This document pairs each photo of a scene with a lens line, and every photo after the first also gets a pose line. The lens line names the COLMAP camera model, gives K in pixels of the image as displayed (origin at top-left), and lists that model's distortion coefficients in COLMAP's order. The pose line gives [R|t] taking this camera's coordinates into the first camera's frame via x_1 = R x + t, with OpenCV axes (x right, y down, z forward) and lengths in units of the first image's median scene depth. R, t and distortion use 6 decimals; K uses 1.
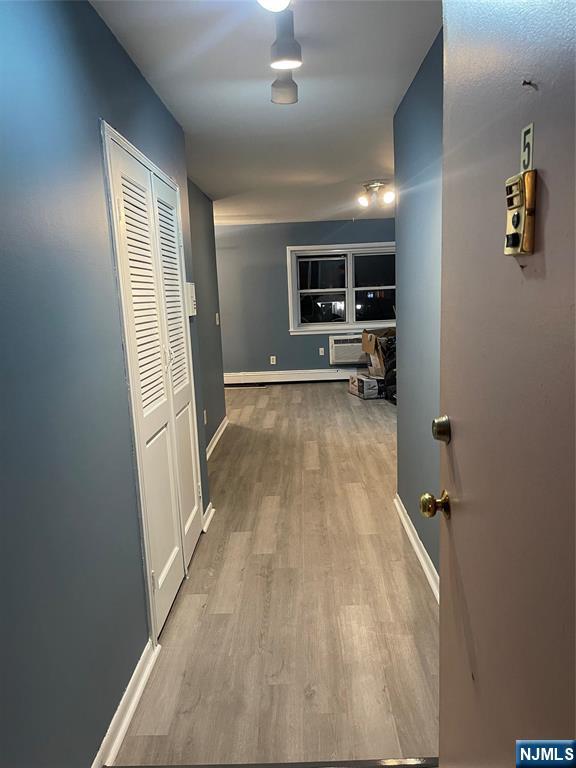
lens RADIAL K [[575.6, 0, 281.9], [0, 575.6, 385.4], [0, 0, 1]] dist [0.015149, -0.002753]
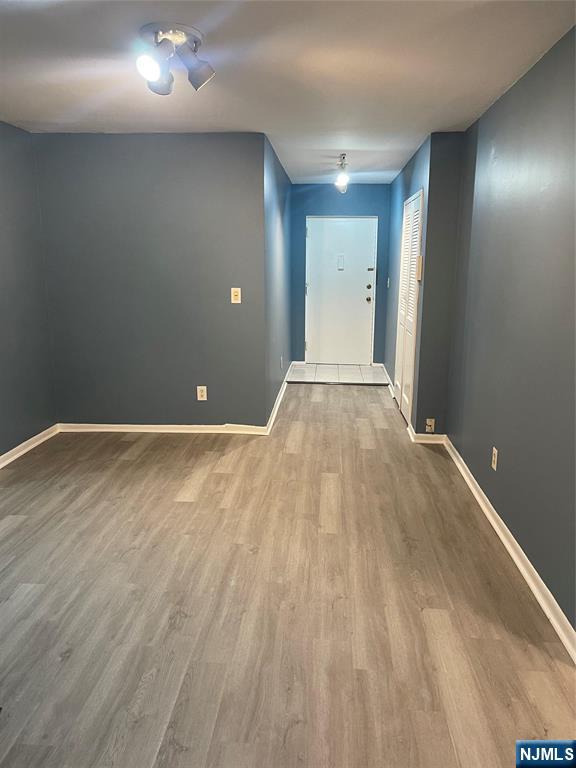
lens RADIAL K [[575.6, 0, 286.8], [0, 575.6, 389.0], [0, 0, 1]] dist [0.015149, -0.002753]
pose [[-0.998525, 0.024909, 0.048239, 0.077996], [0.041126, 0.927085, 0.372588, -0.314504], [-0.035441, 0.374022, -0.926742, 1.857340]]
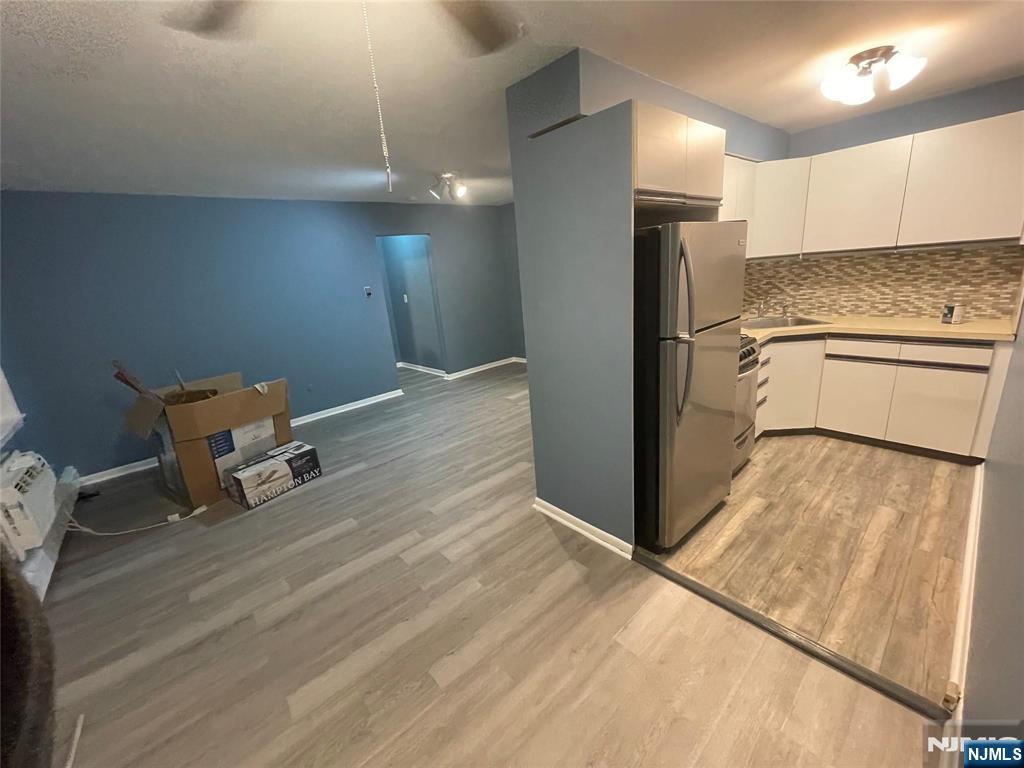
lens RADIAL K [[411.7, 0, 510.6], [0, 411.7, 379.3], [0, 0, 1]] dist [-0.001964, 0.001869]
pose [[-0.687668, -0.104013, 0.718536, -0.531912], [0.218691, 0.914044, 0.341610, -0.301925], [-0.692306, 0.392051, -0.605812, 1.826352]]
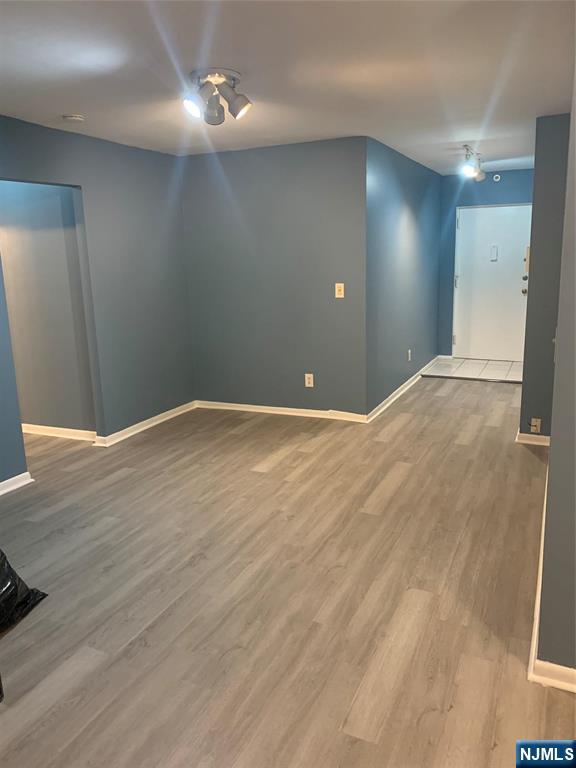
lens RADIAL K [[580.4, 0, 284.2], [0, 580.4, 383.4], [0, 0, 1]] dist [0.040355, -0.042705]
pose [[-0.915562, -0.024586, 0.401425, -0.141263], [0.125725, 0.930608, 0.343748, -0.319042], [-0.382021, 0.365192, -0.848938, 1.893418]]
